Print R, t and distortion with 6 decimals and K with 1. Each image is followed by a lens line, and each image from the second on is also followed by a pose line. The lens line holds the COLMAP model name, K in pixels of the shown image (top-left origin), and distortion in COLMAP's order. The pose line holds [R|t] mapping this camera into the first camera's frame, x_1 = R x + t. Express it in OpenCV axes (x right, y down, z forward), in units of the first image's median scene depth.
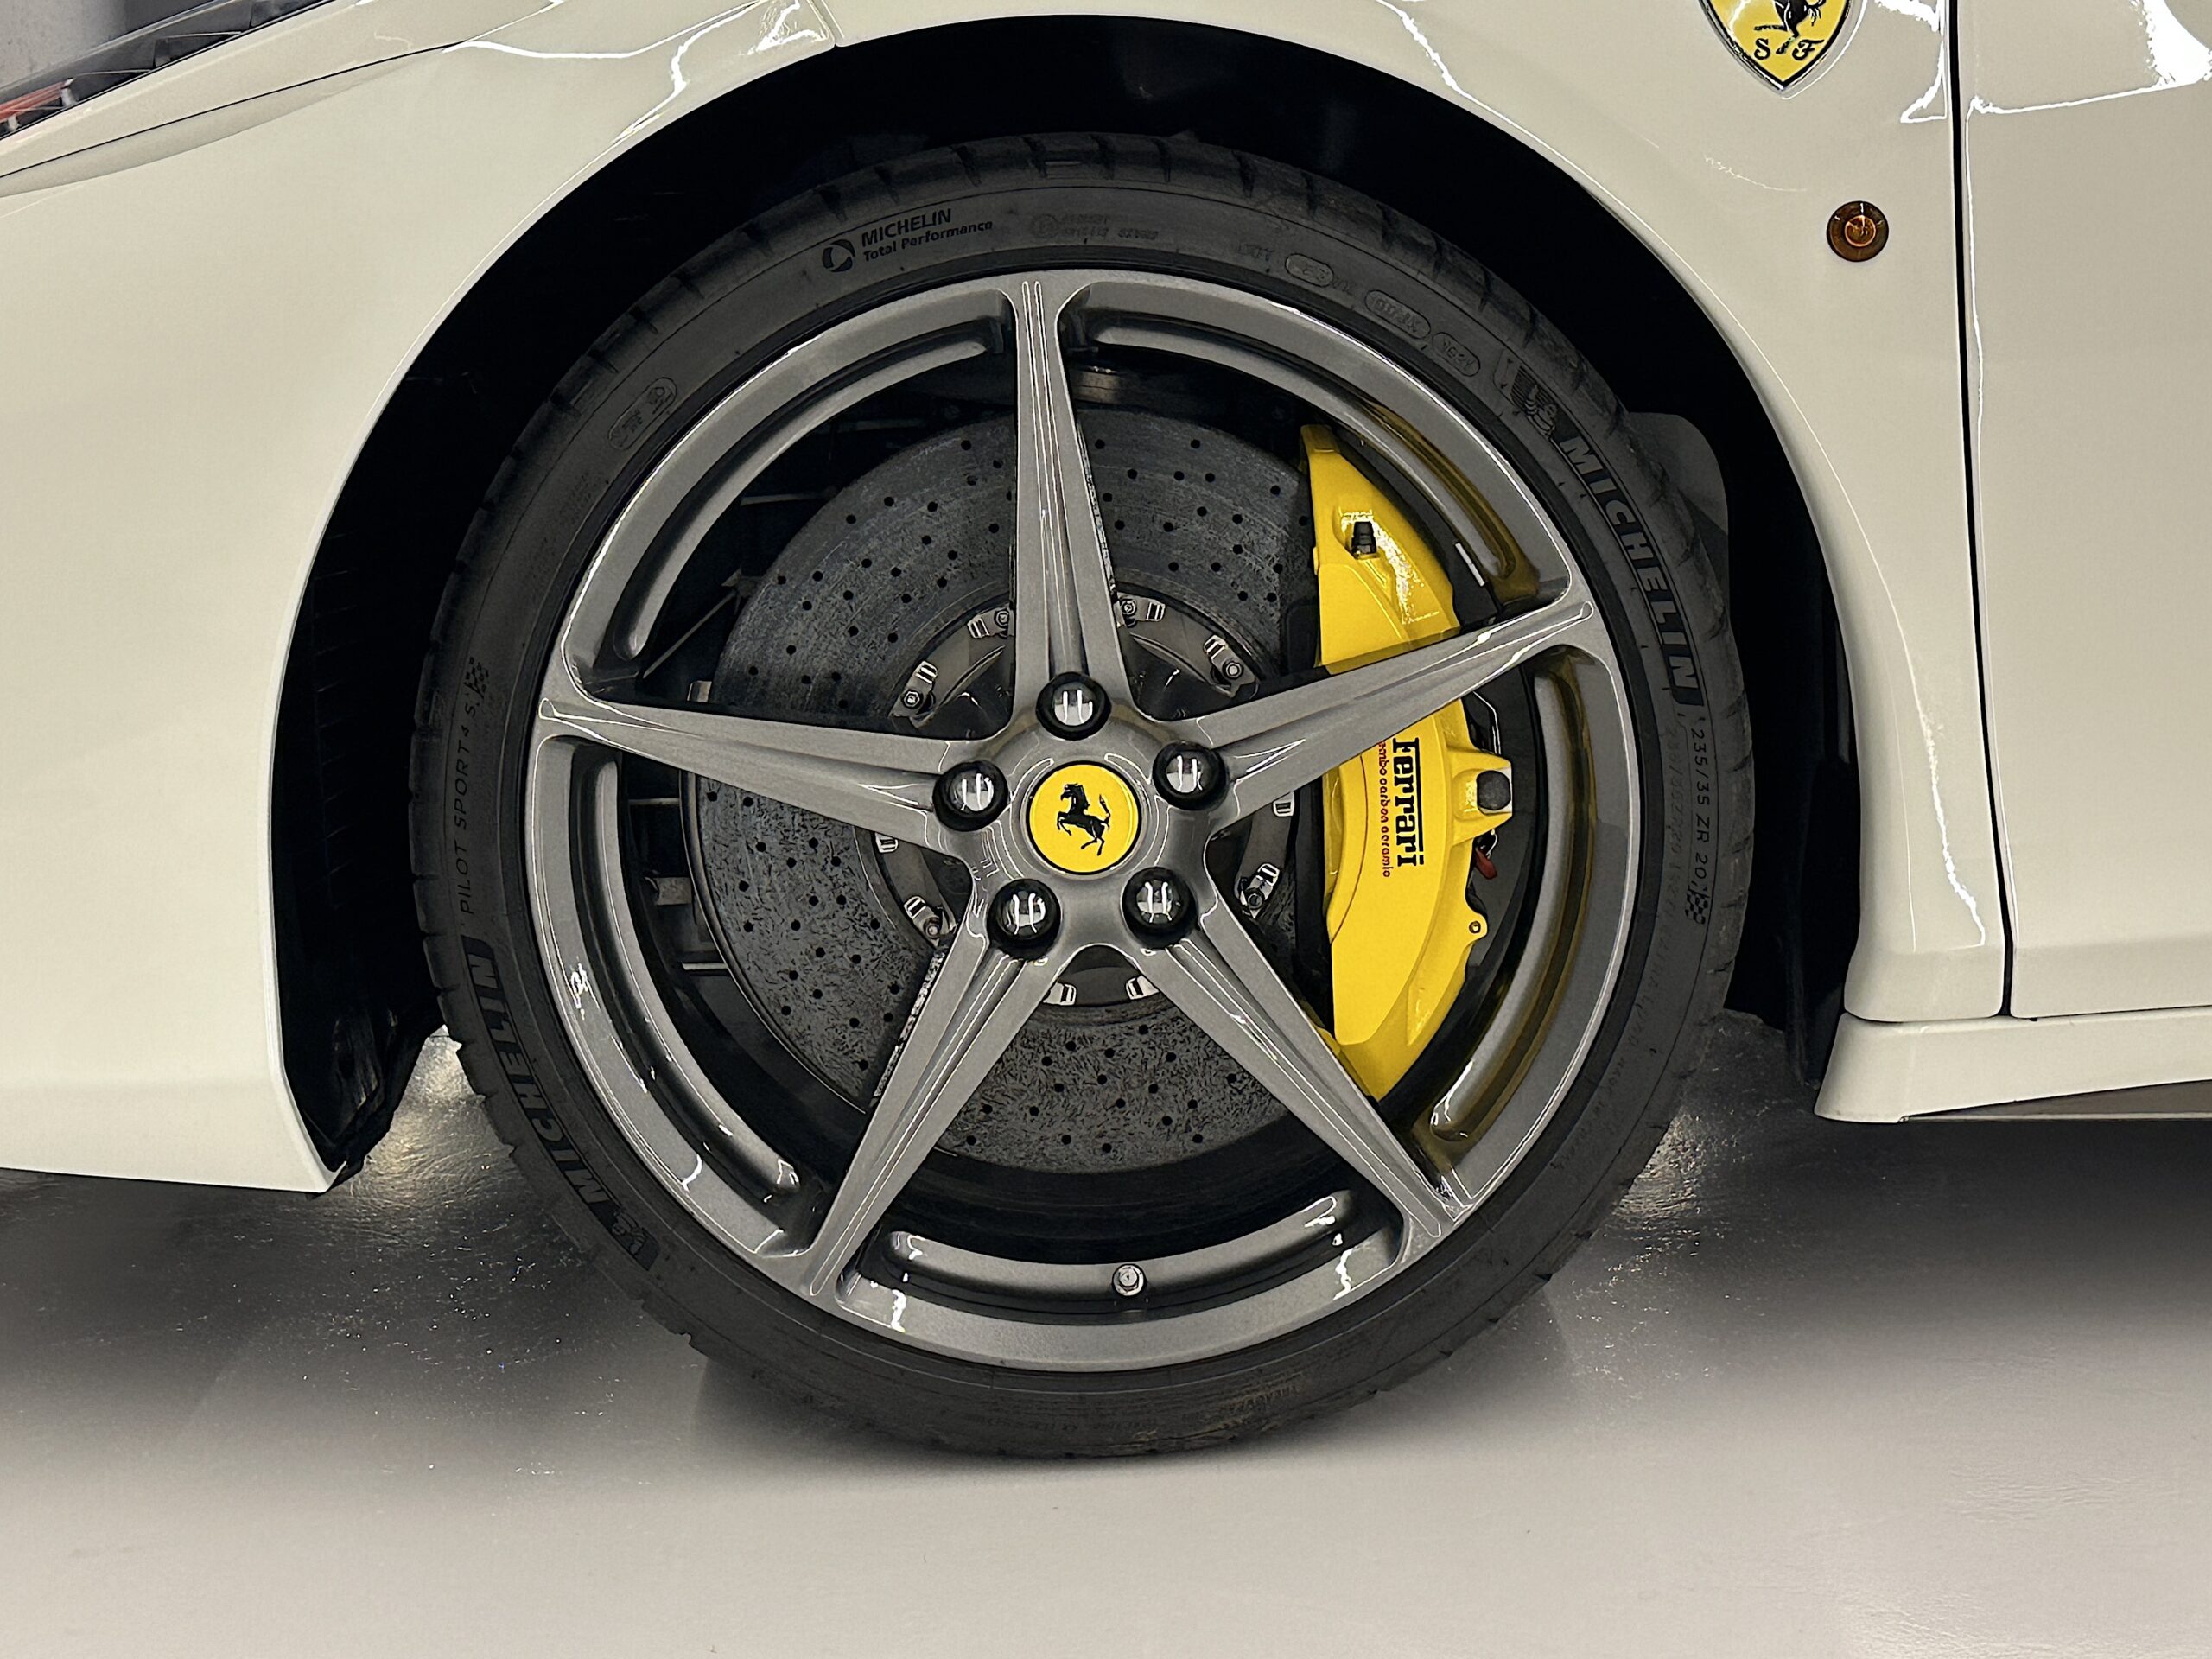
lens RADIAL K [[3005.1, 0, 1109.5], [0, 3005.1, 823.7], [0, 0, 1]] dist [0.112690, 0.000000]
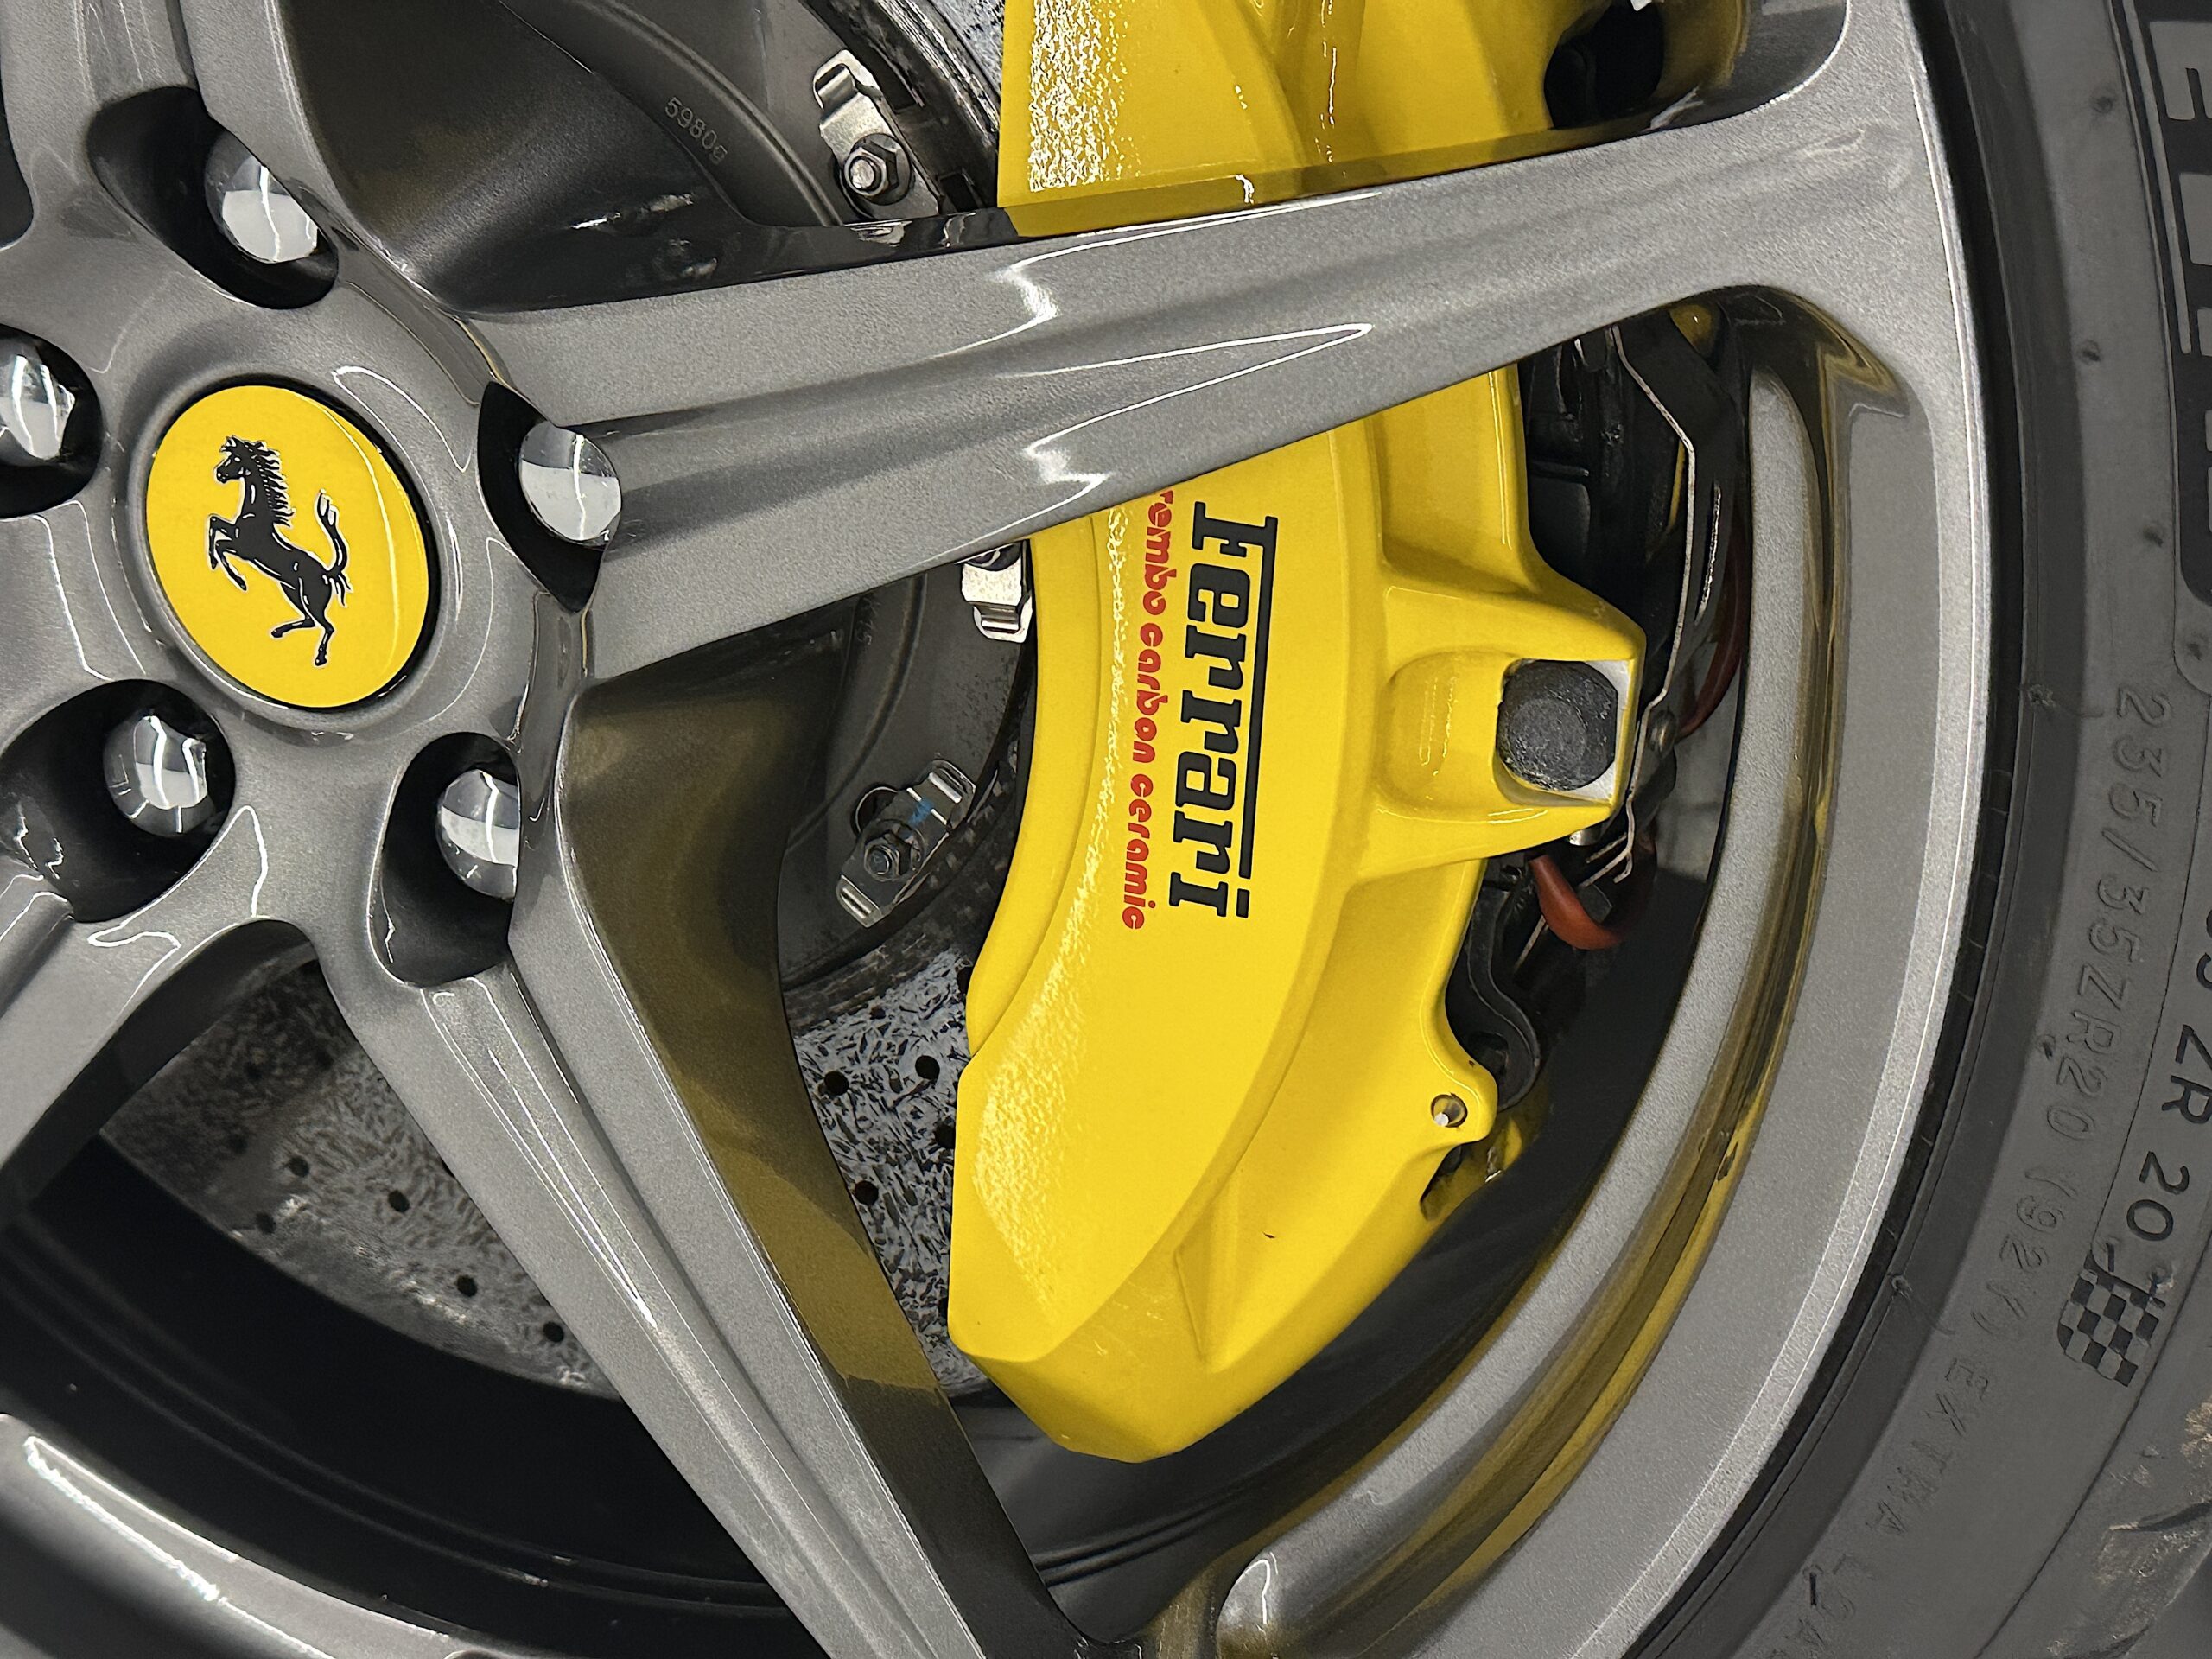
lens RADIAL K [[3005.1, 0, 1100.0], [0, 3005.1, 828.7], [0, 0, 1]] dist [0.112690, 0.000000]
pose [[0.925631, 0.232824, -0.298327, 0.180591], [-0.165988, 0.958247, 0.232832, -0.064673], [0.340080, -0.165998, 0.925630, 0.714121]]
